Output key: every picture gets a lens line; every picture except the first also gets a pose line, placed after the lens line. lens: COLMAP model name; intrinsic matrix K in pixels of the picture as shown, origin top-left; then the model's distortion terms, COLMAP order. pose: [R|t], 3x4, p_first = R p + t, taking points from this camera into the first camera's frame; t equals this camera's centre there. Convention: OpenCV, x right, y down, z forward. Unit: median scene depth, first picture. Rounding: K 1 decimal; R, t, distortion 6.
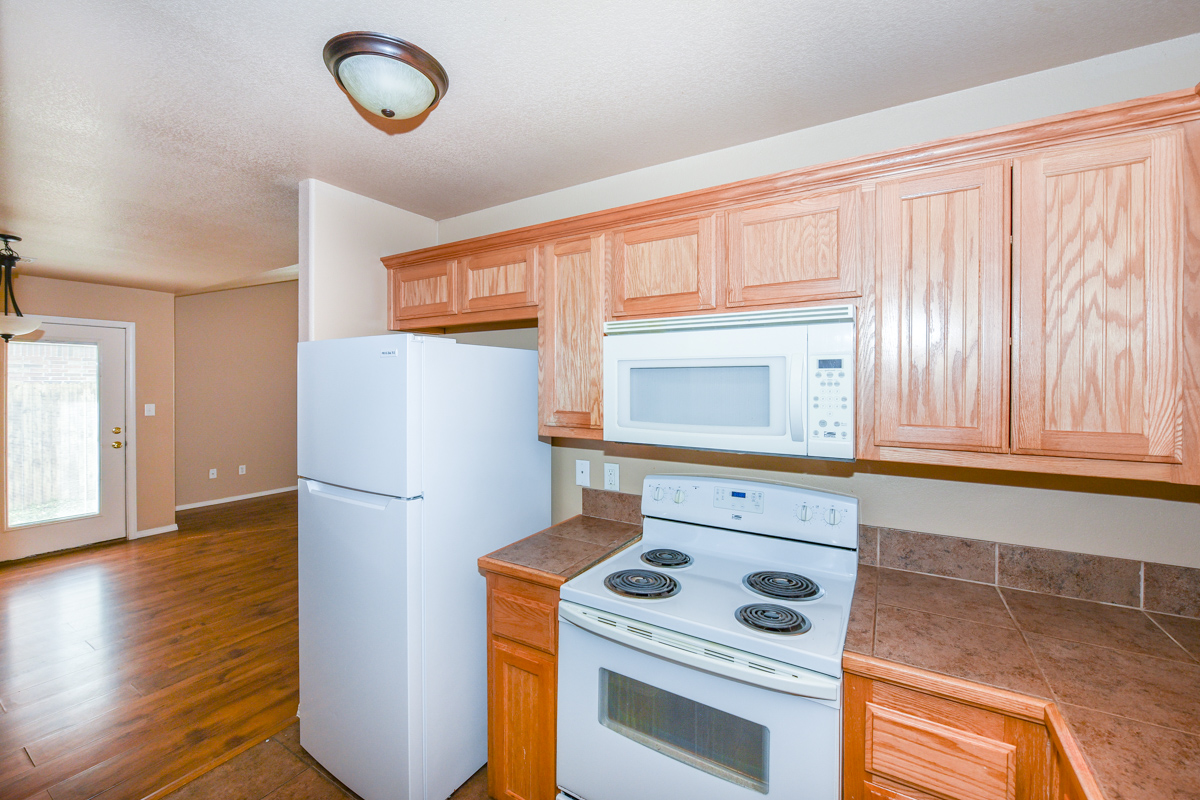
lens RADIAL K [[476.3, 0, 596.0], [0, 476.3, 383.7], [0, 0, 1]] dist [-0.000933, -0.000343]
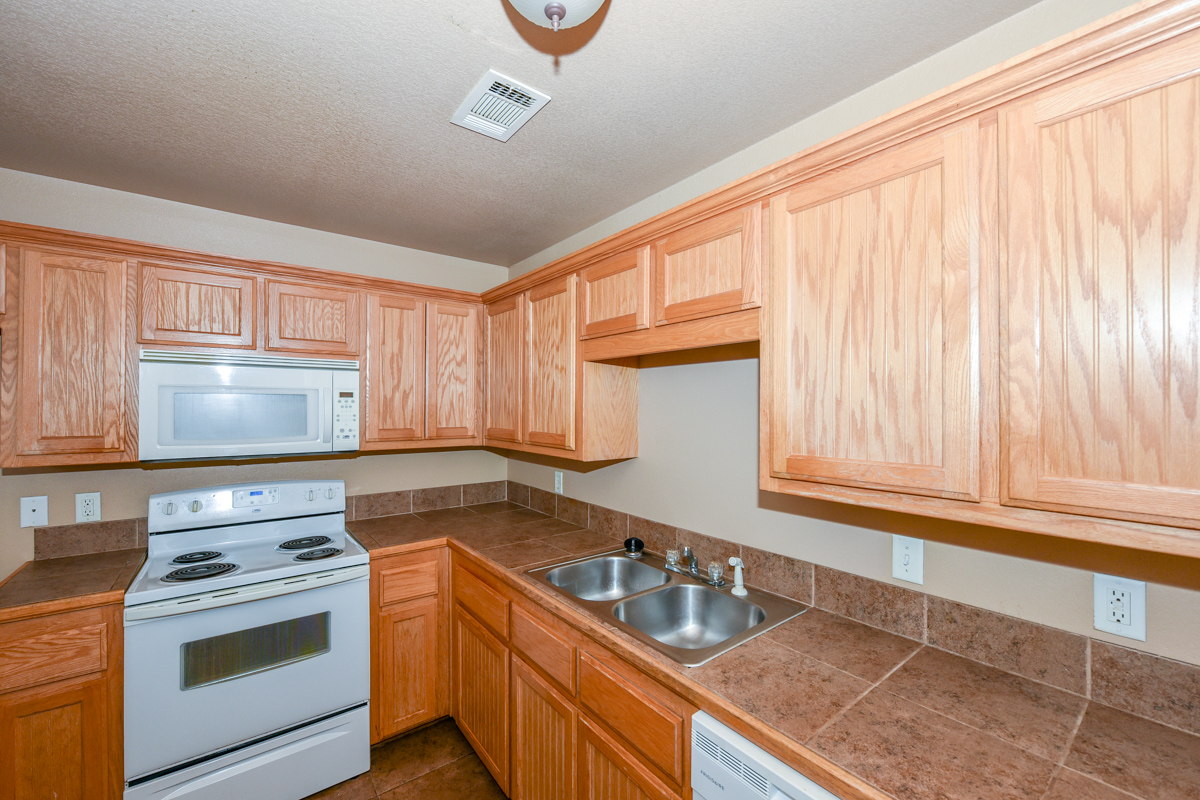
lens RADIAL K [[481.4, 0, 600.0], [0, 481.4, 400.0], [0, 0, 1]] dist [-0.055202, 0.000021]
pose [[0.354225, 0.013799, 0.935058, -0.697036], [0.003642, 0.999863, -0.016135, 0.006252], [-0.935153, 0.009121, 0.354127, -0.396109]]
